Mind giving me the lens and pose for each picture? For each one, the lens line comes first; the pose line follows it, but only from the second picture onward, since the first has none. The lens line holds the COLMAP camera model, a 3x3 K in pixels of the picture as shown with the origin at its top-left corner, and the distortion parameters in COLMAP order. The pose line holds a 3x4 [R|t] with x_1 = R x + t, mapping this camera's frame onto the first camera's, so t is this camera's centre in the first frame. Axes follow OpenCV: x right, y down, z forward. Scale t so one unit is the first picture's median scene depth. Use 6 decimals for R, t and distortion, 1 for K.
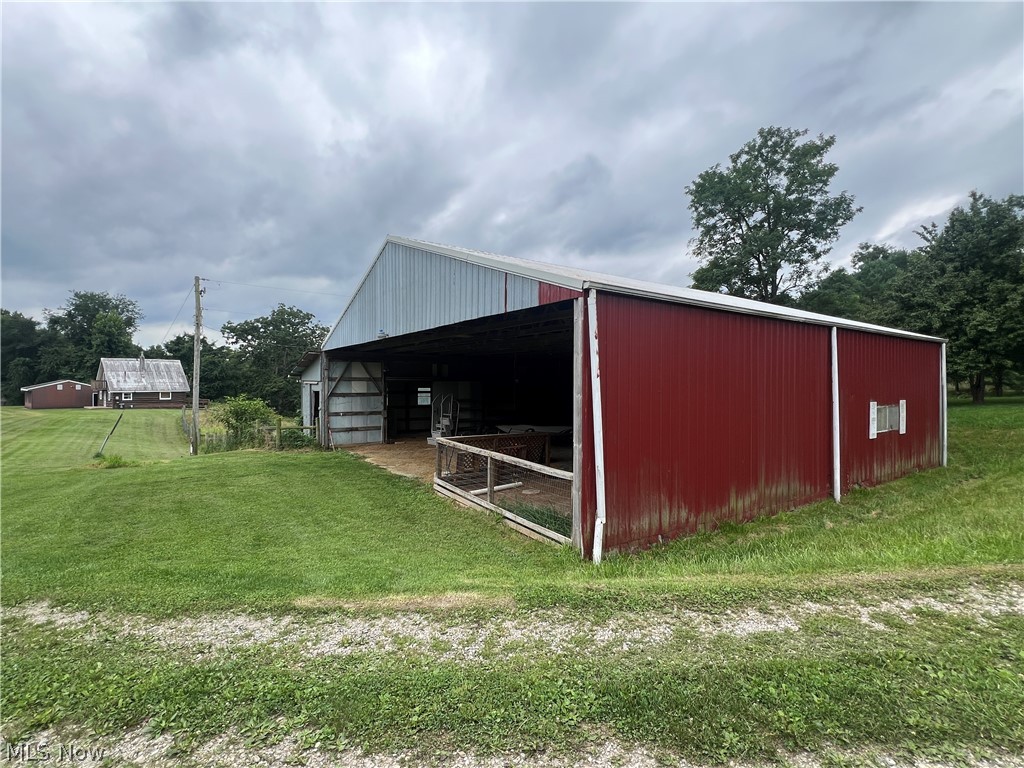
lens RADIAL K [[487.4, 0, 512.0], [0, 487.4, 384.0], [0, 0, 1]] dist [-0.000696, -0.000287]
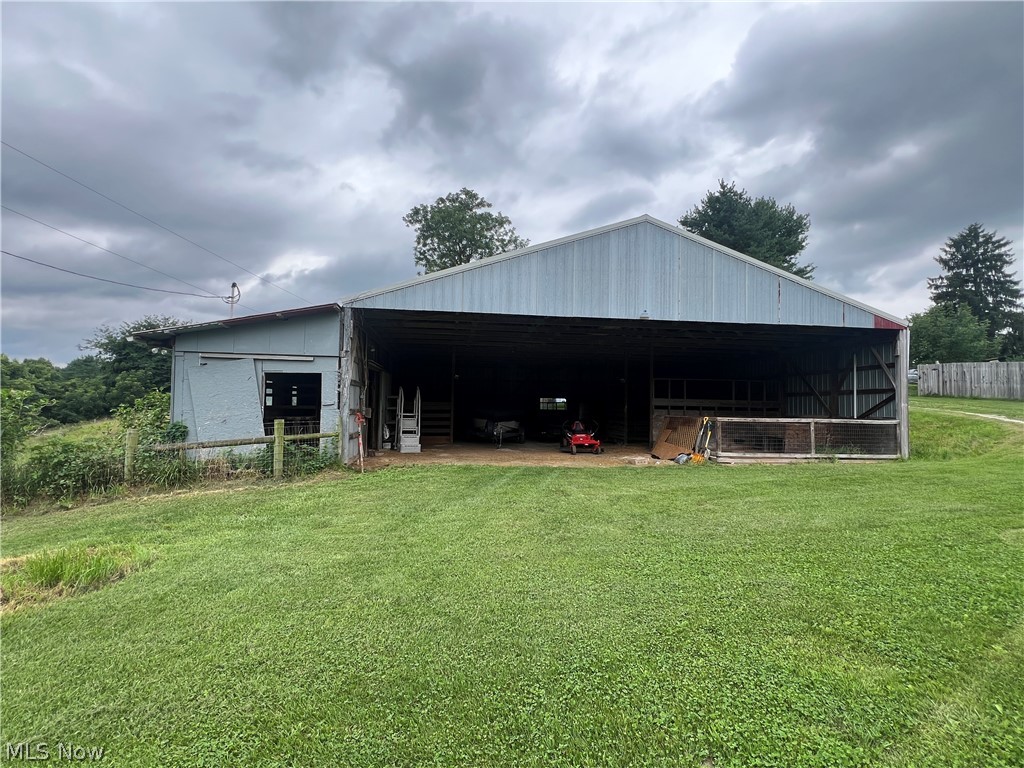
lens RADIAL K [[487.4, 0, 512.0], [0, 487.4, 384.0], [0, 0, 1]] dist [-0.000696, -0.000287]
pose [[0.481823, 0.043198, 0.875203, -1.764598], [-0.011955, 0.999015, -0.042727, 0.109575], [-0.876187, 0.010124, 0.481865, 1.092423]]
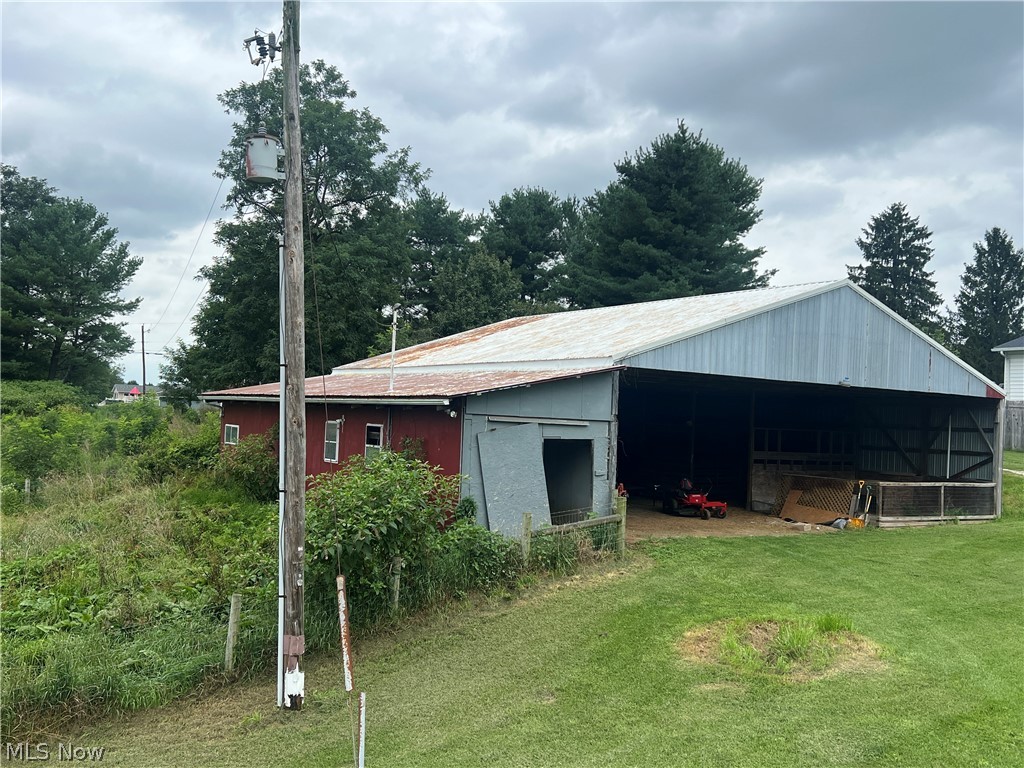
lens RADIAL K [[952.1, 0, 506.2], [0, 952.1, 386.6], [0, 0, 1]] dist [0.092454, -0.168935]
pose [[0.033688, 0.026454, 0.999082, -3.121724], [-0.042404, 0.998787, -0.025016, -0.027037], [-0.998532, -0.041523, 0.034769, 2.284647]]
